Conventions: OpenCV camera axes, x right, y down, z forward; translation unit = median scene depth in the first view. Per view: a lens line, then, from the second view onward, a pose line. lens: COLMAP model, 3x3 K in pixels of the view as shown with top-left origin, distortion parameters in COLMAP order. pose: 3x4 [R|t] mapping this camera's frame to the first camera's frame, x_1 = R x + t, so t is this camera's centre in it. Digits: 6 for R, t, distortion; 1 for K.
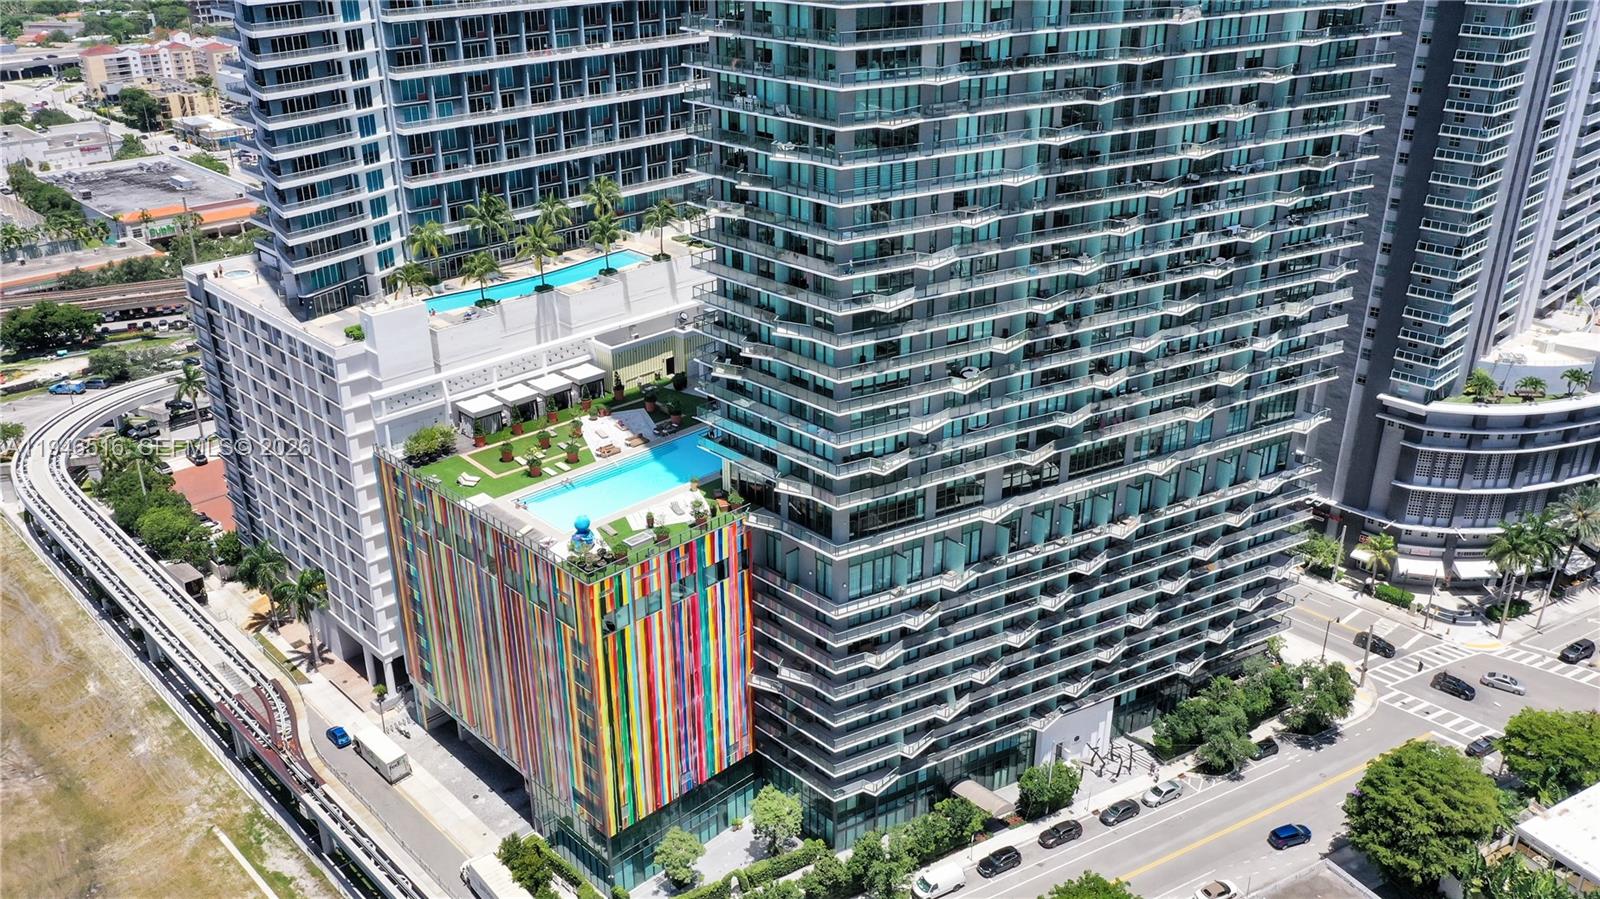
lens RADIAL K [[1296.0, 0, 800.0], [0, 1296.0, 449.5], [0, 0, 1]] dist [0.011861, -0.007870]
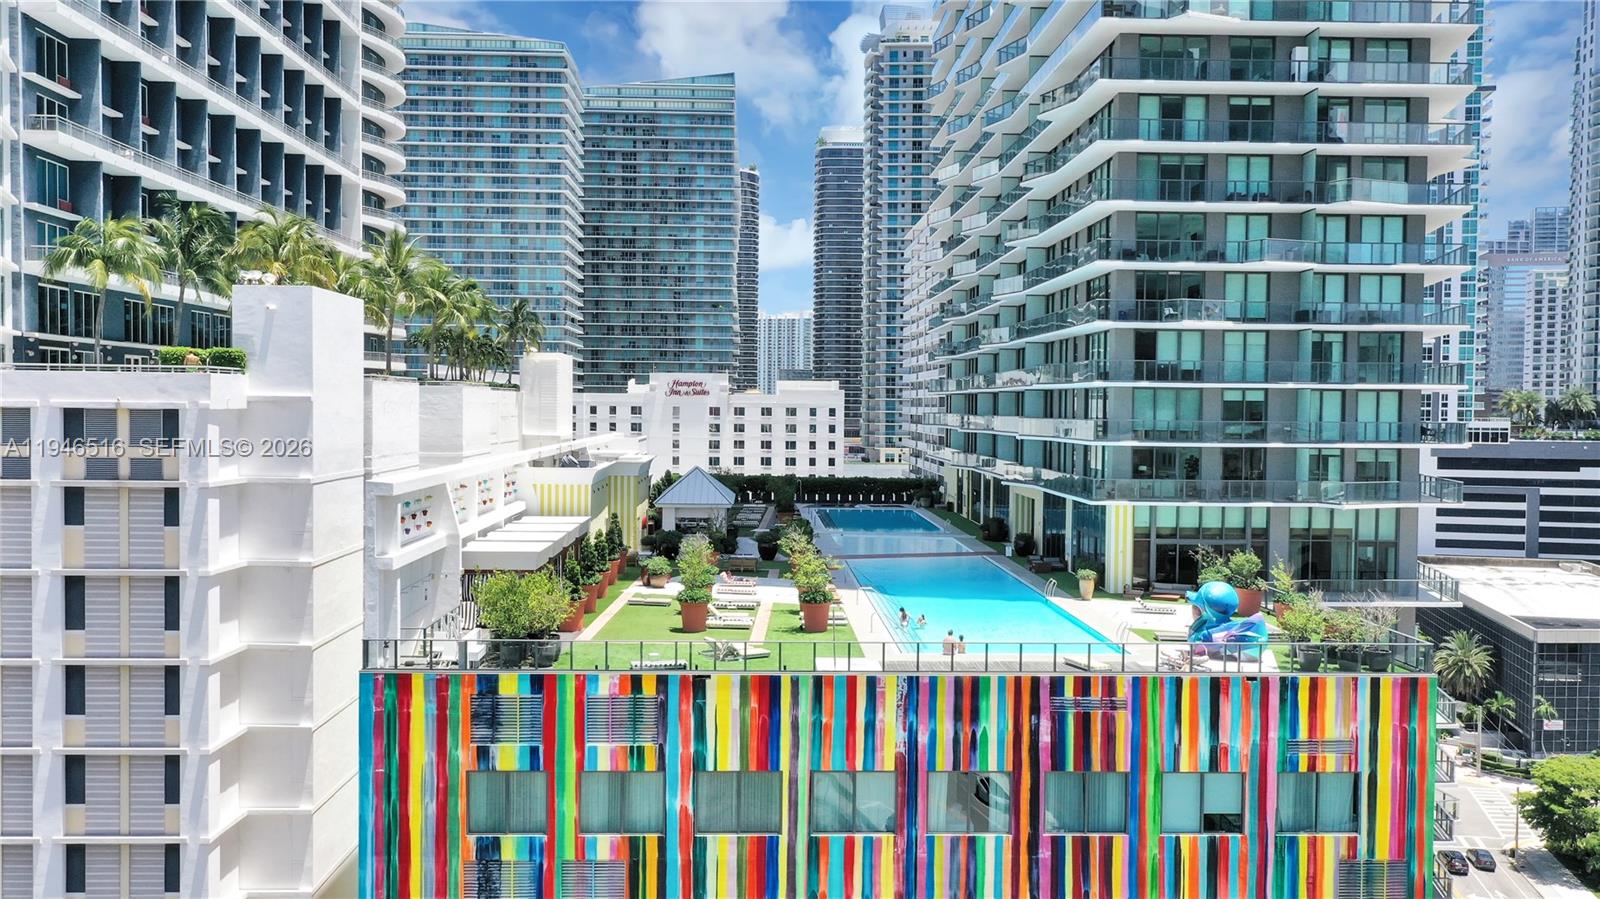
lens RADIAL K [[1296.0, 0, 800.0], [0, 1296.0, 449.5], [0, 0, 1]] dist [0.011861, -0.007870]
pose [[0.668964, -0.014457, 0.743154, -0.507115], [0.297261, 0.921579, -0.249657, 0.067445], [-0.681266, 0.387923, 0.620801, 0.703179]]
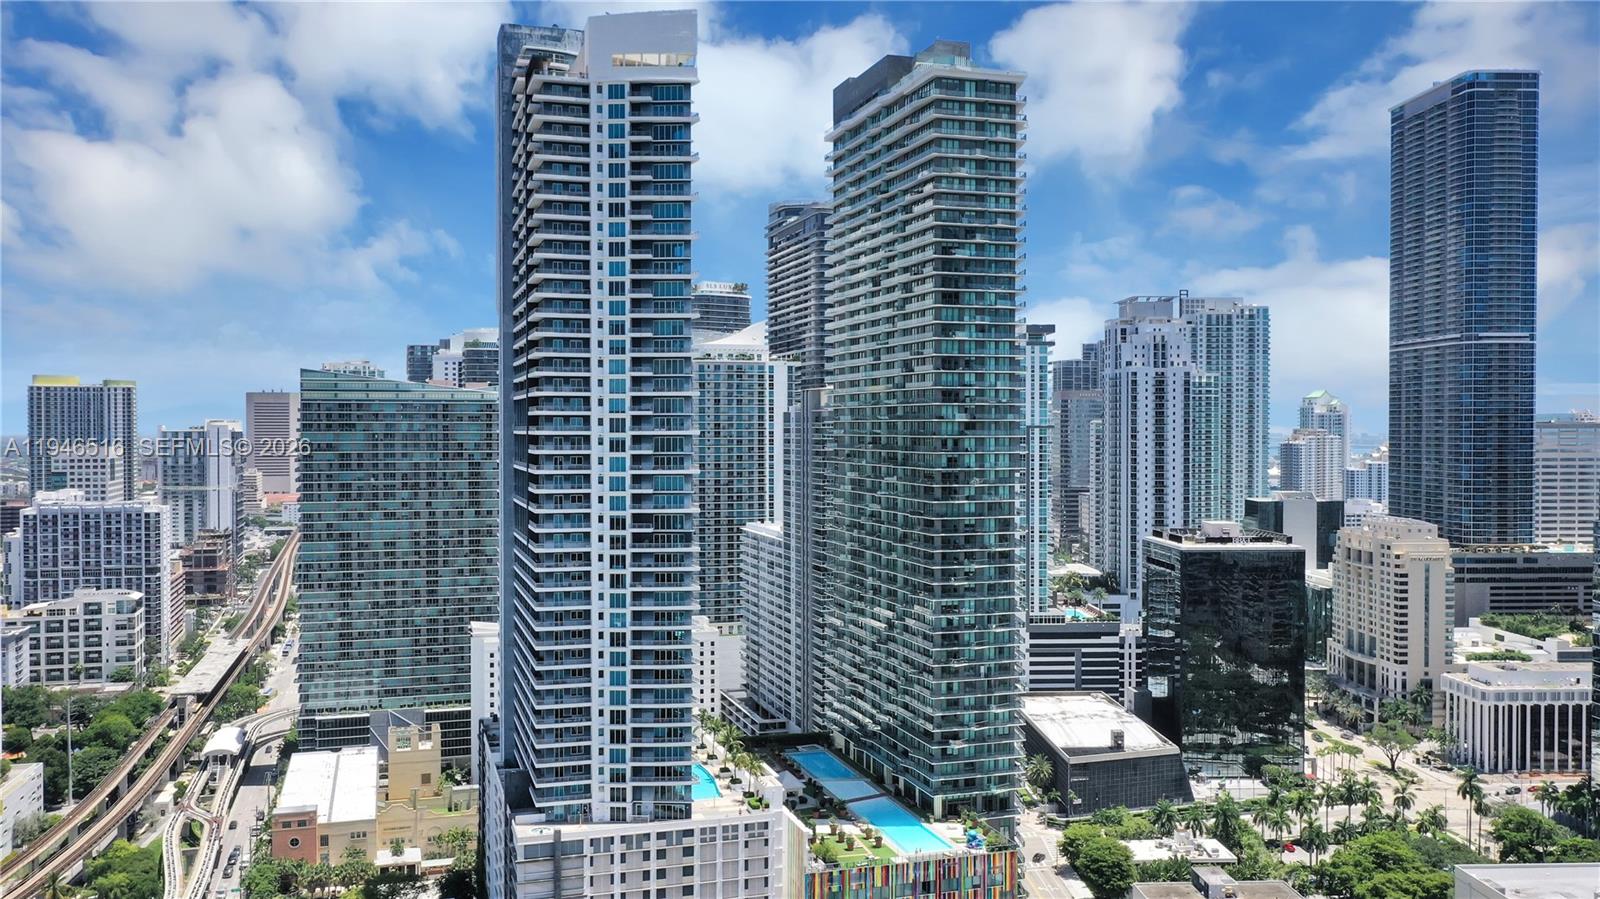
lens RADIAL K [[1296.0, 0, 800.0], [0, 1296.0, 449.5], [0, 0, 1]] dist [0.011861, -0.007870]
pose [[0.444813, -0.013259, 0.895525, -1.743688], [0.372092, 0.912250, -0.171314, -0.200636], [-0.814671, 0.409420, 0.410714, 0.158725]]
